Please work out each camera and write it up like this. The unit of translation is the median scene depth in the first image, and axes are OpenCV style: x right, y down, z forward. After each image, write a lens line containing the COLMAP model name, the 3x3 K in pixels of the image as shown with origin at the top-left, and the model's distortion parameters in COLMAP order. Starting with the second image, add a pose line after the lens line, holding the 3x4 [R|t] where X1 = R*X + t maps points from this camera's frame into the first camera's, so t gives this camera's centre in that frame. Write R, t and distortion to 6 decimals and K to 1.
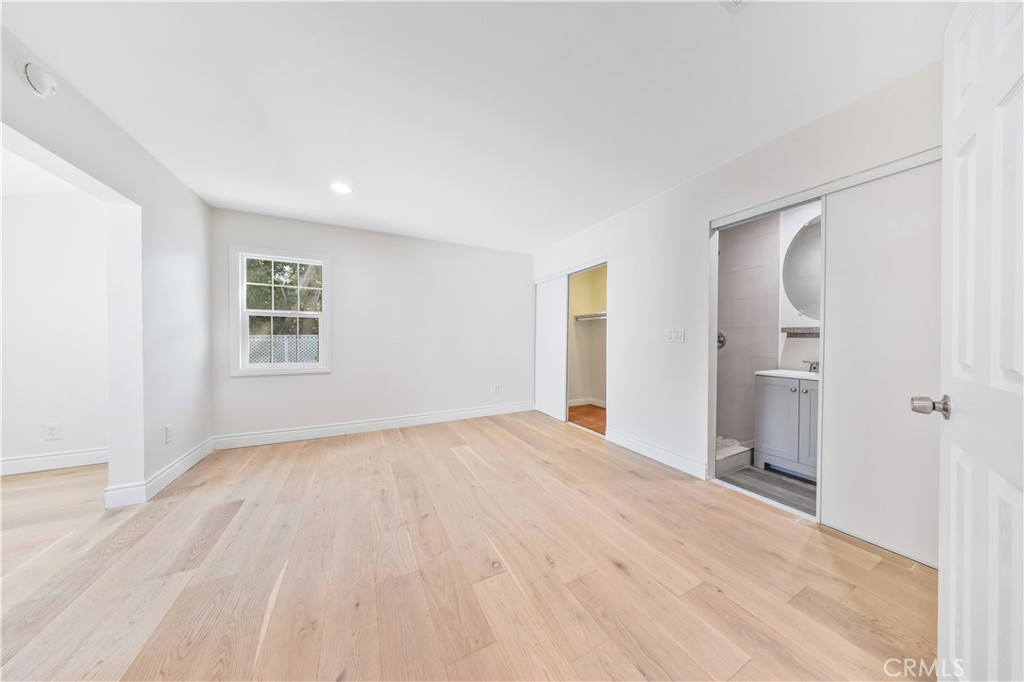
lens RADIAL K [[298.8, 0, 509.7], [0, 298.8, 339.3], [0, 0, 1]] dist [-0.007172, -0.000041]
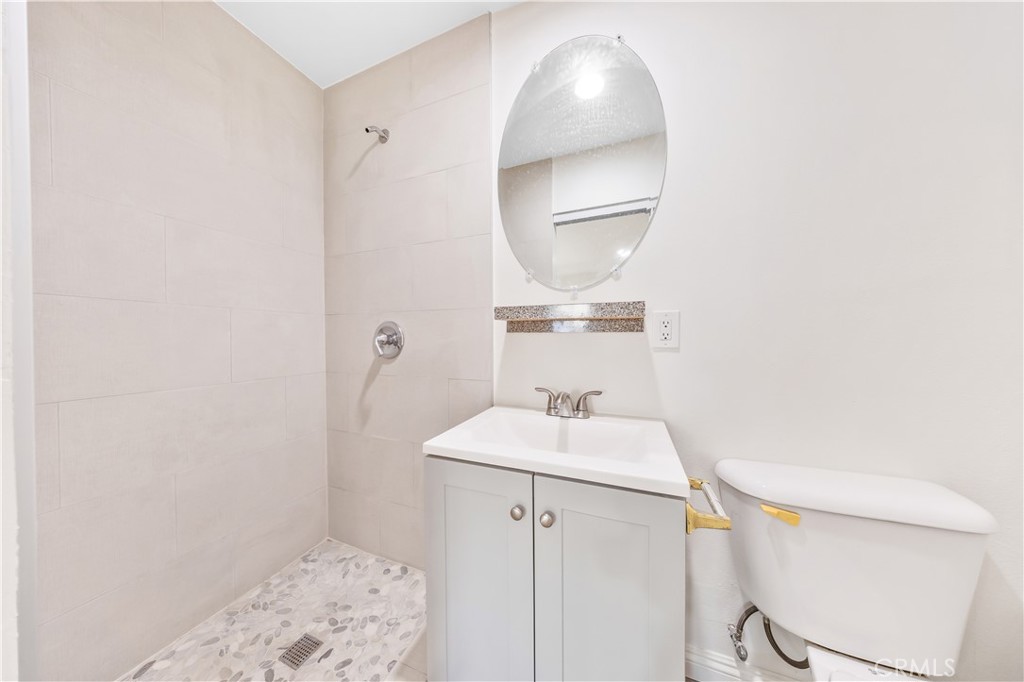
lens RADIAL K [[298.8, 0, 509.8], [0, 298.8, 336.7], [0, 0, 1]] dist [-0.007172, -0.000041]
pose [[0.751752, -0.012871, 0.659320, 0.654461], [0.015450, 0.999879, 0.001903, 0.000843], [-0.659265, 0.008755, 0.751860, 0.674785]]
